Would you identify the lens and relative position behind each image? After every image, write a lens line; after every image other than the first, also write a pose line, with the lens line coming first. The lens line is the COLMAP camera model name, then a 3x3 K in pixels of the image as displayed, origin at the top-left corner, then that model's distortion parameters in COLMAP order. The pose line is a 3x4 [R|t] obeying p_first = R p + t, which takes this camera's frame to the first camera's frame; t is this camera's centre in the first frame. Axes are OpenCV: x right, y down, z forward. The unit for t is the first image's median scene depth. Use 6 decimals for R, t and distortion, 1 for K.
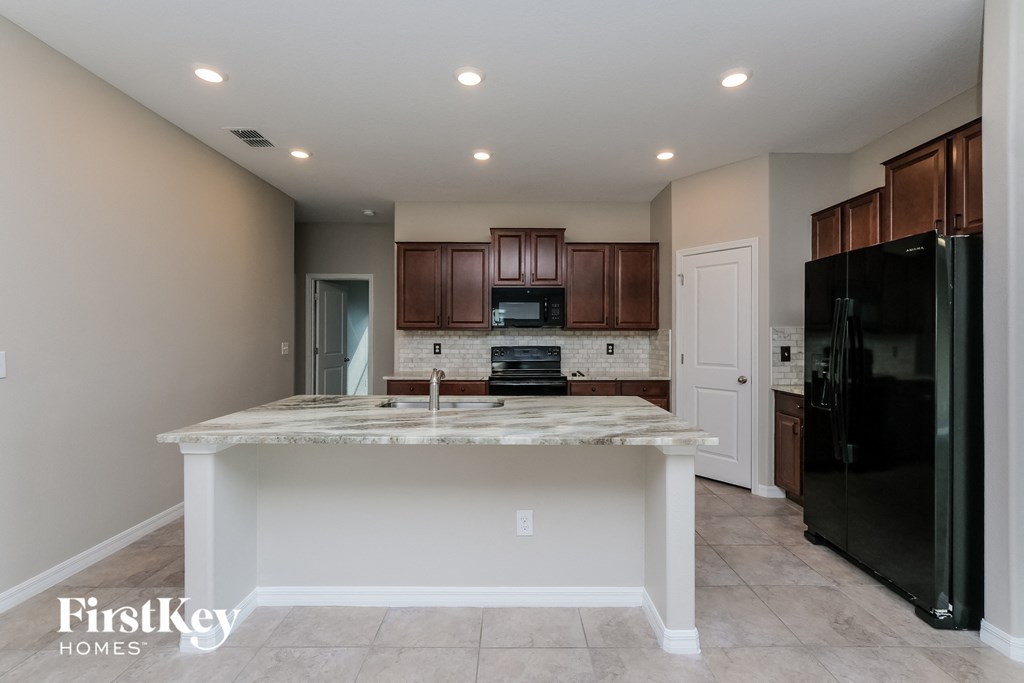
lens RADIAL K [[444.2, 0, 508.8], [0, 444.2, 338.3], [0, 0, 1]] dist [-0.002904, -0.000473]
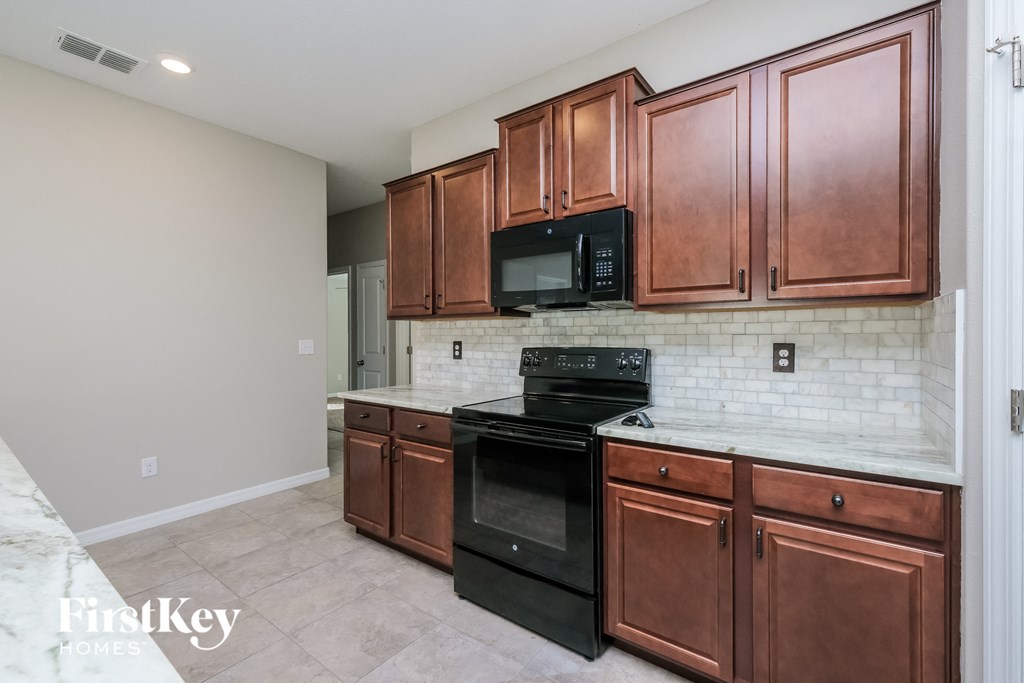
lens RADIAL K [[444.2, 0, 516.5], [0, 444.2, 342.3], [0, 0, 1]] dist [-0.002904, -0.000473]
pose [[0.804166, 0.003951, -0.594392, 0.269724], [0.002972, 0.999939, 0.010668, 0.006580], [0.594397, -0.010346, 0.804105, 0.560325]]
